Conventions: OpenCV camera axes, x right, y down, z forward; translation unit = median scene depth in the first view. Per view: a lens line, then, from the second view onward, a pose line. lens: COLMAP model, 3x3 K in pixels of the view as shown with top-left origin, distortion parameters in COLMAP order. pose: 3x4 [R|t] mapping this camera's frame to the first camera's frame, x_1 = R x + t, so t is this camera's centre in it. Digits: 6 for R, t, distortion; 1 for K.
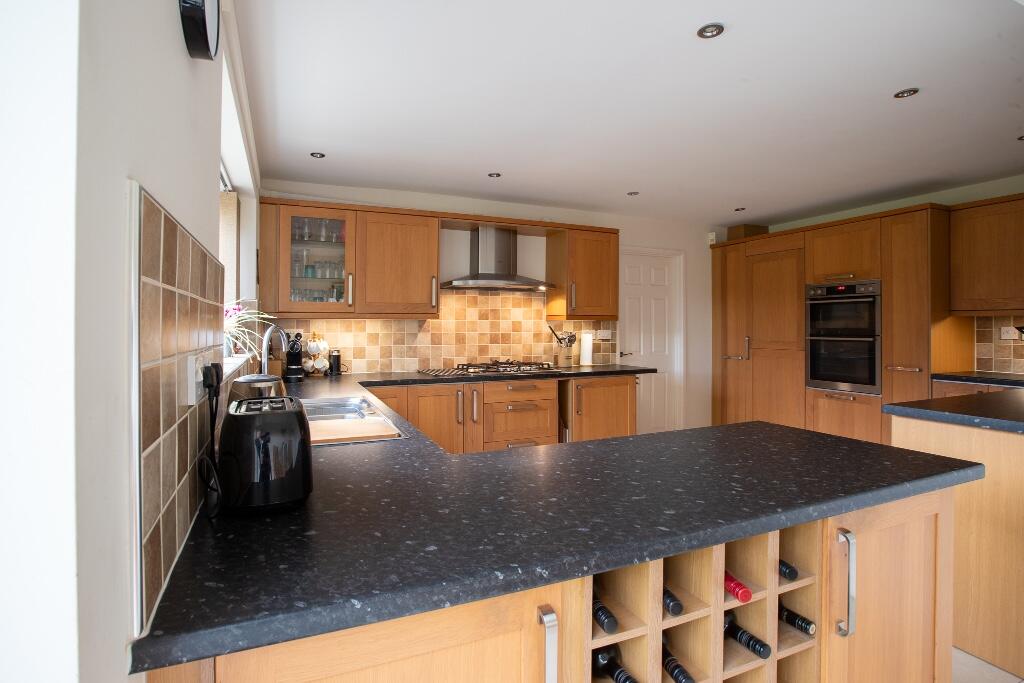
lens RADIAL K [[495.9, 0, 472.4], [0, 495.9, 324.4], [0, 0, 1]] dist [-0.040572, 0.000115]
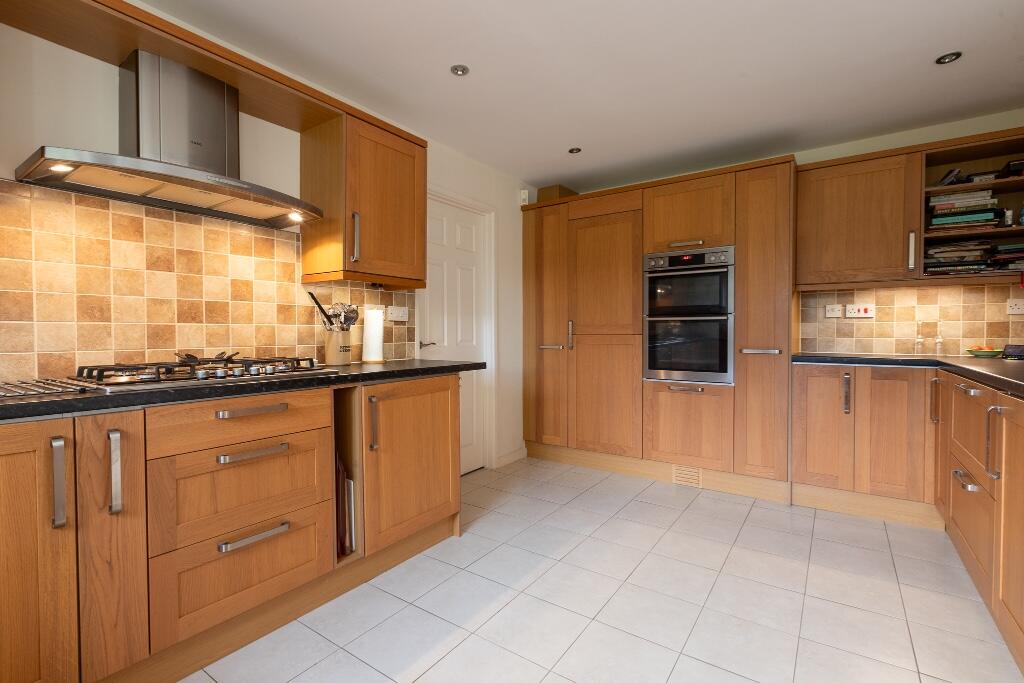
lens RADIAL K [[474.4, 0, 504.6], [0, 474.4, 339.9], [0, 0, 1]] dist [0.002067, 0.000433]
pose [[0.833698, -0.008769, 0.552151, 0.045477], [-0.002009, 0.999819, 0.018912, 0.047071], [-0.552217, -0.016877, 0.833529, 0.448896]]
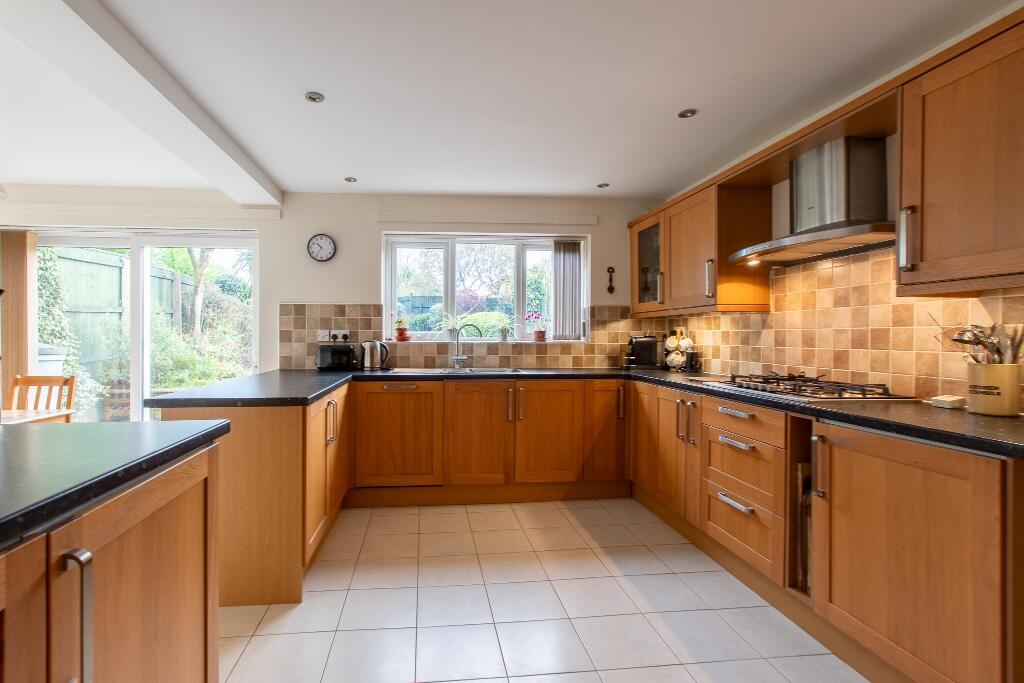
lens RADIAL K [[472.9, 0, 462.3], [0, 472.9, 340.9], [0, 0, 1]] dist [0.001767, 0.000211]
pose [[-0.278892, 0.010460, -0.960266, 0.685711], [0.000770, 0.999943, 0.010668, 0.024714], [0.960322, 0.002236, -0.278884, 0.730400]]
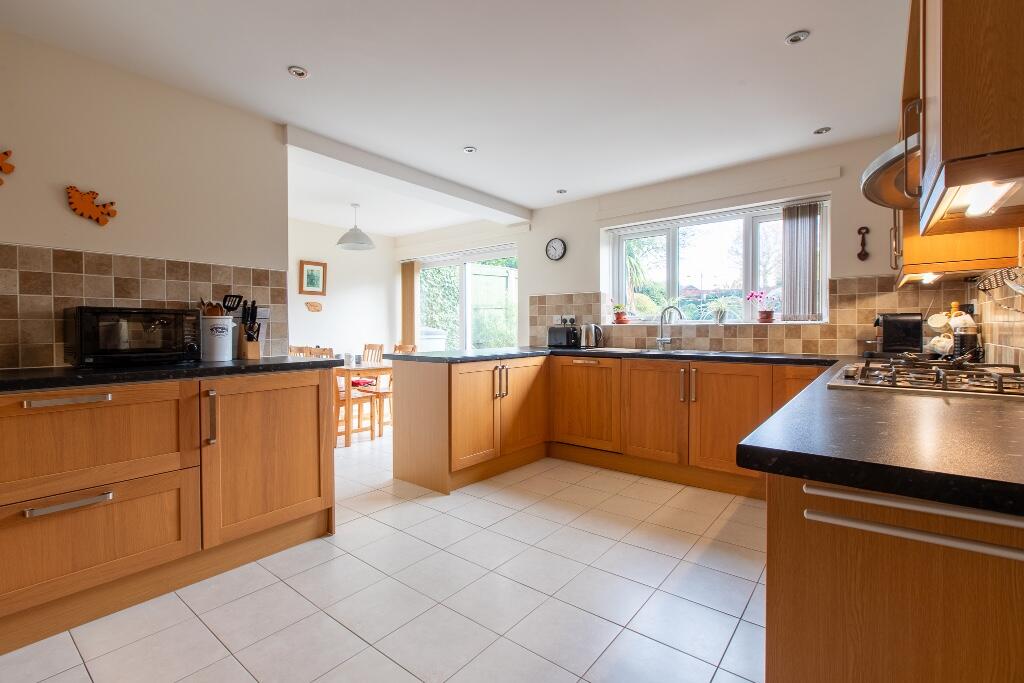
lens RADIAL K [[446.7, 0, 505.6], [0, 446.7, 333.9], [0, 0, 1]] dist [0.001869, 0.000057]
pose [[-0.861485, 0.011409, -0.507655, 0.531880], [0.006022, 0.999907, 0.012253, 0.043772], [0.507748, 0.007499, -0.861473, 1.081795]]
